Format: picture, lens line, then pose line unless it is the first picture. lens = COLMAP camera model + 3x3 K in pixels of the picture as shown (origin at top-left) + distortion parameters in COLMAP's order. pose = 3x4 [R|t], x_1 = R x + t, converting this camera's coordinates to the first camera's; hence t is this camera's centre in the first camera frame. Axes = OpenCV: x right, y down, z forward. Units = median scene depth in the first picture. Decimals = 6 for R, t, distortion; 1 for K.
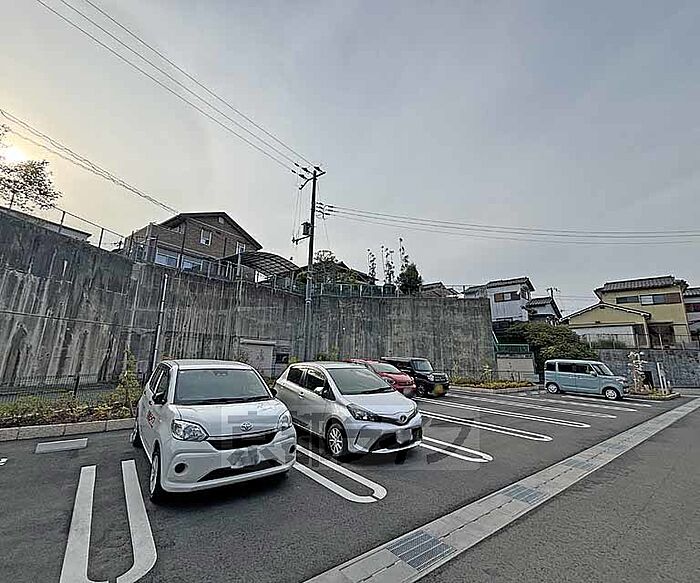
lens RADIAL K [[318.9, 0, 361.0], [0, 318.9, 290.8], [0, 0, 1]] dist [0.000782, -0.001461]
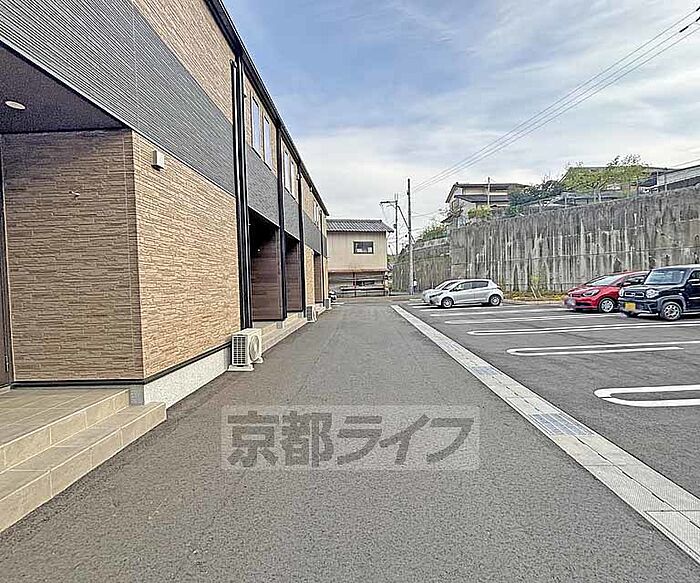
lens RADIAL K [[318.9, 0, 344.1], [0, 318.9, 296.8], [0, 0, 1]] dist [0.000782, -0.001461]
pose [[-0.669645, 0.034115, -0.741898, 1.022679], [0.180572, 0.976447, -0.118087, 0.198705], [0.720396, -0.213042, -0.660033, 0.818900]]
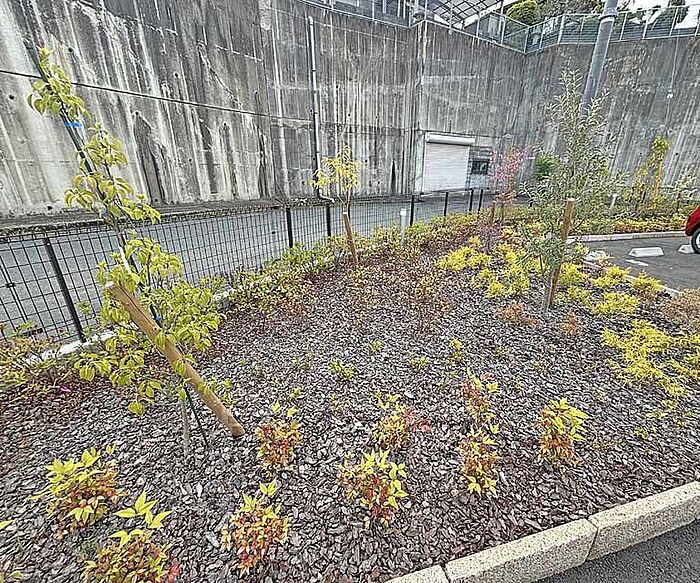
lens RADIAL K [[318.9, 0, 376.5], [0, 318.9, 298.0], [0, 0, 1]] dist [0.000782, -0.001461]
pose [[0.915949, 0.151594, -0.371560, -0.236546], [0.083160, 0.834101, 0.545307, 0.087061], [0.392584, -0.530372, 0.751388, 0.388363]]
